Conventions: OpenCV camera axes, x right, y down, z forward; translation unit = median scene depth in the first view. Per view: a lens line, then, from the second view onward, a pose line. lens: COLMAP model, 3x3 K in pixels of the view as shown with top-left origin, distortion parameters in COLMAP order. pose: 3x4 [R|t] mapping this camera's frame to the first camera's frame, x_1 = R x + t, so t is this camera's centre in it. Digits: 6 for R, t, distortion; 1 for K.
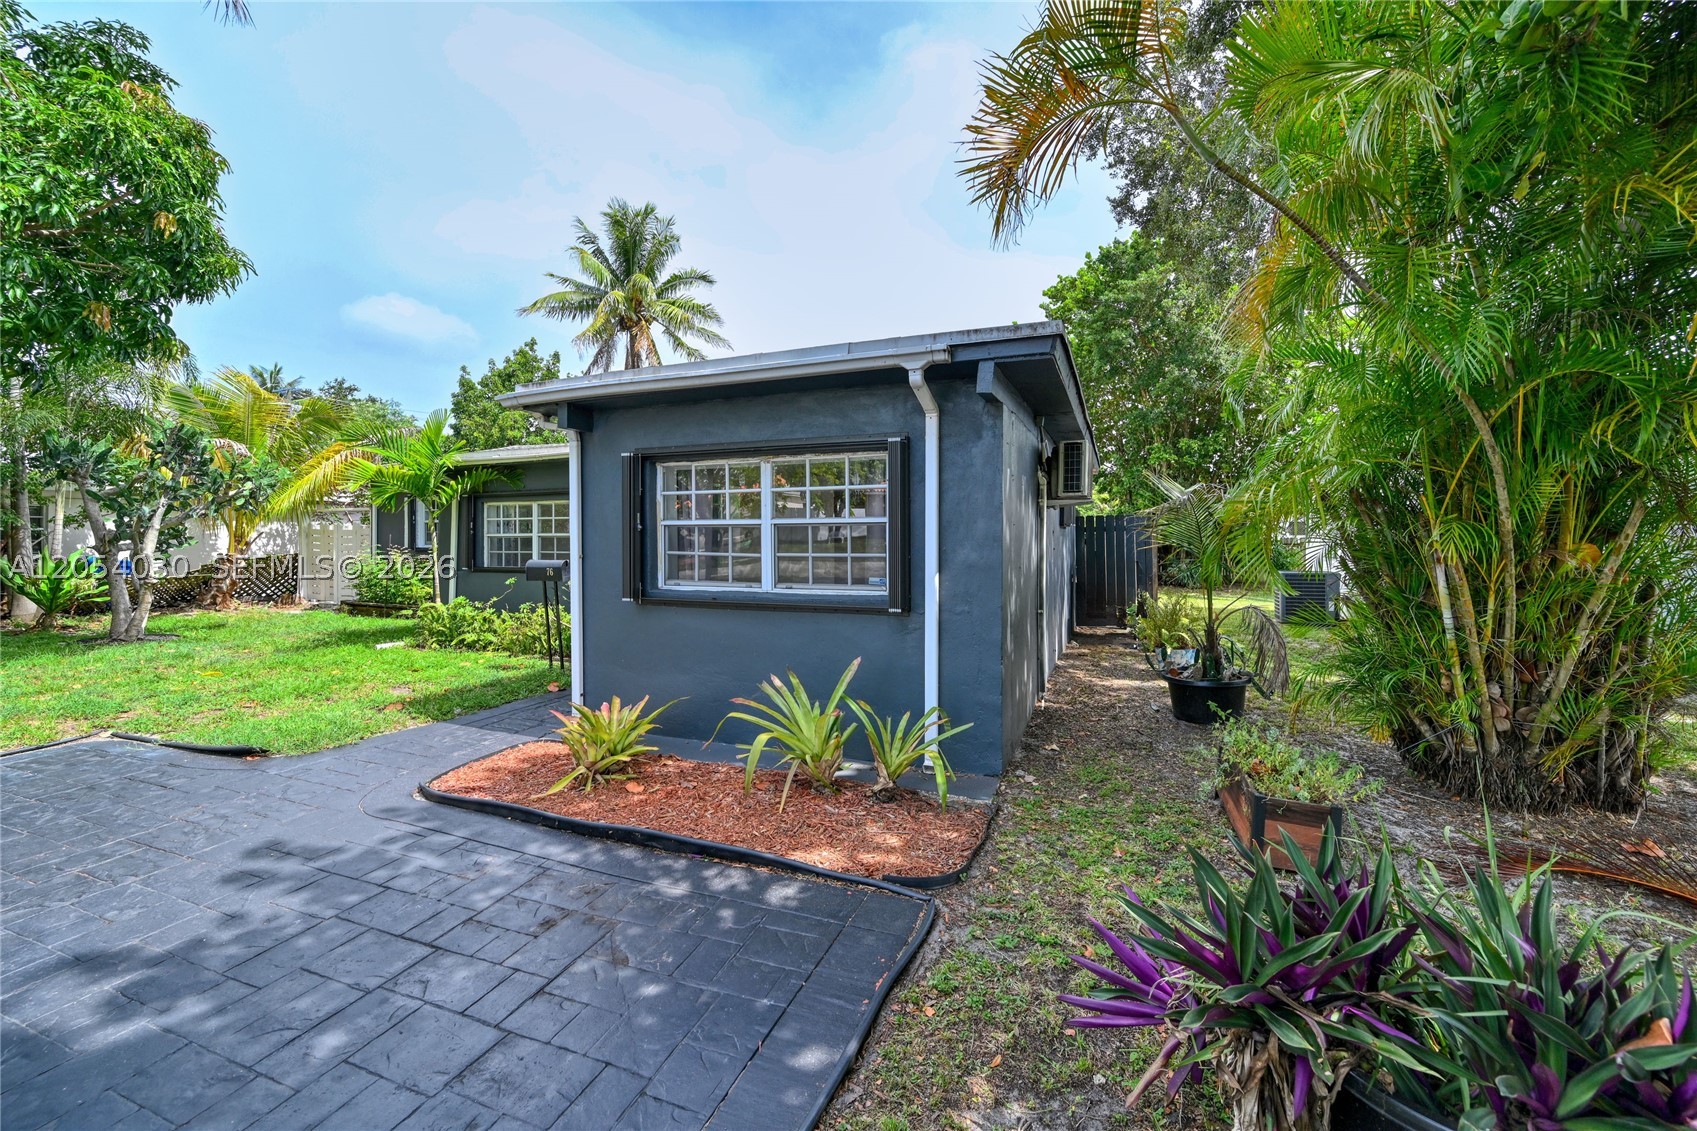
lens RADIAL K [[672.0, 0, 852.0], [0, 672.0, 560.2], [0, 0, 1]] dist [0.000449, -0.000040]
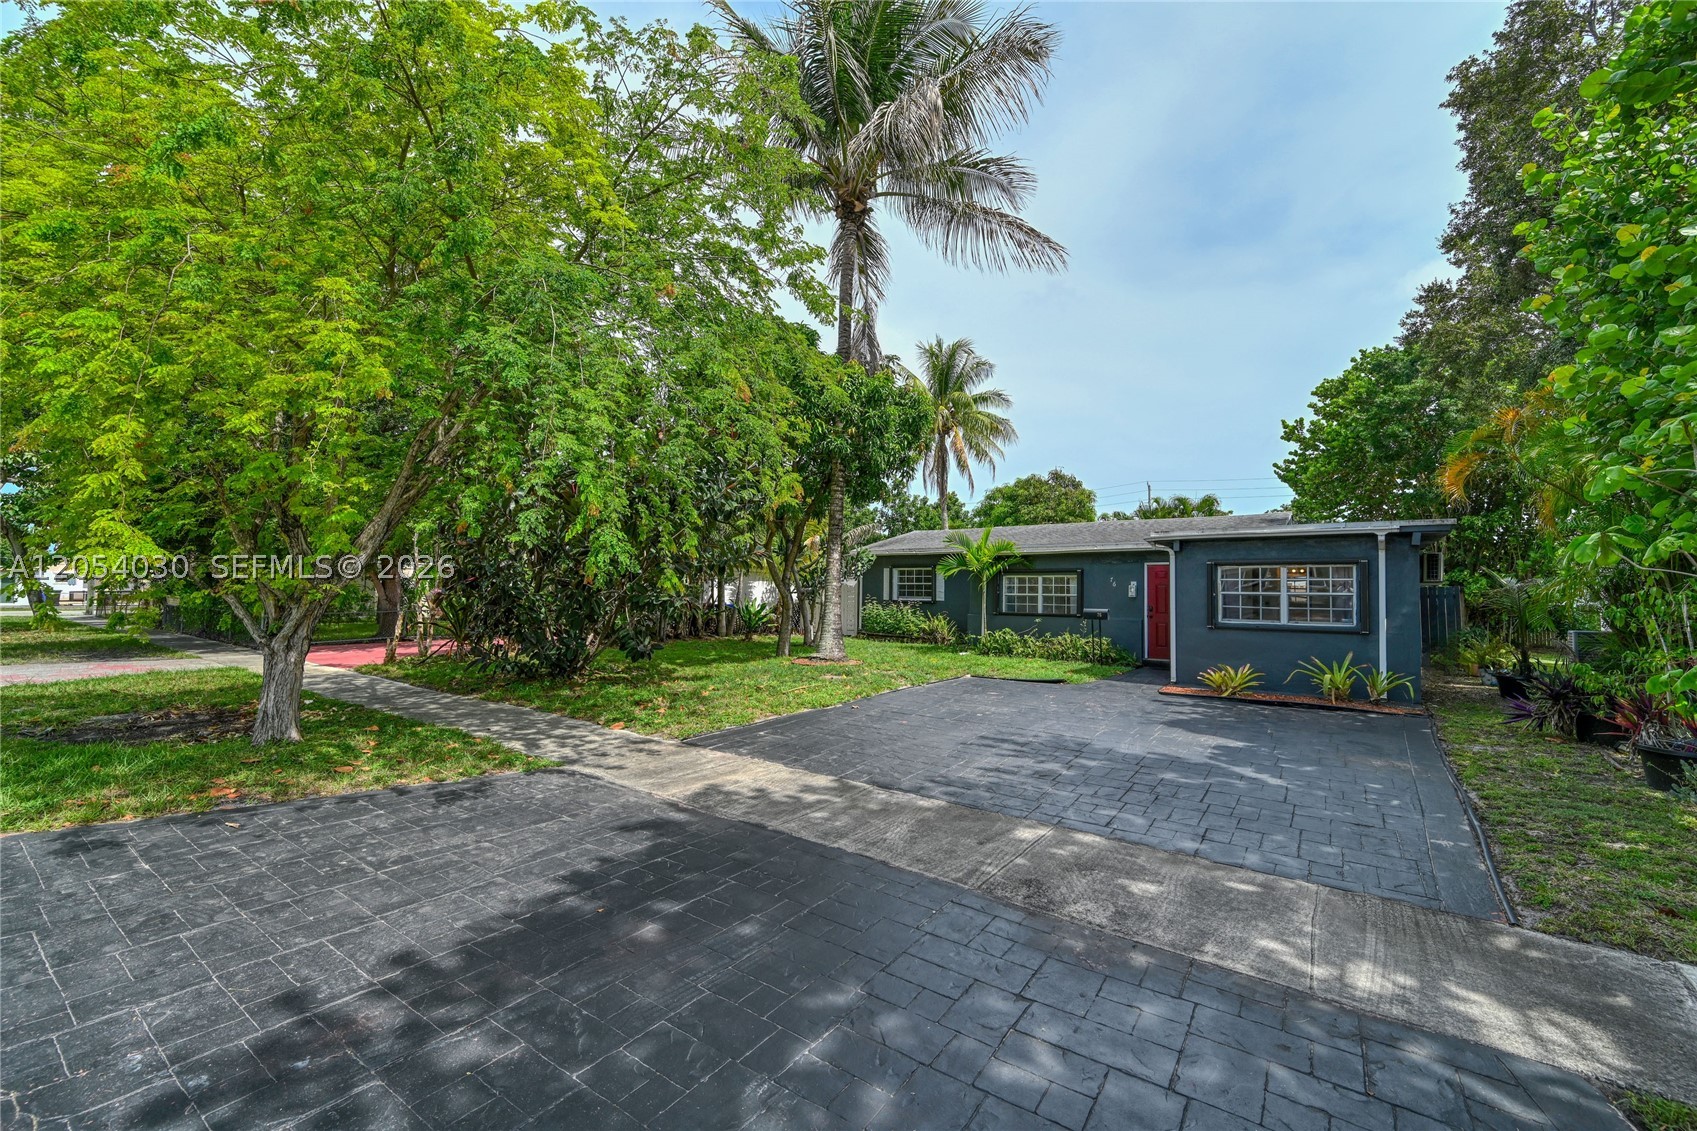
lens RADIAL K [[648.3, 0, 848.5], [0, 648.3, 565.5], [0, 0, 1]] dist [0.000671, -0.000012]
pose [[0.960368, 0.006486, -0.278660, -0.480342], [-0.028421, 0.996797, -0.074749, 0.028099], [0.277283, 0.079706, 0.957476, -0.783736]]
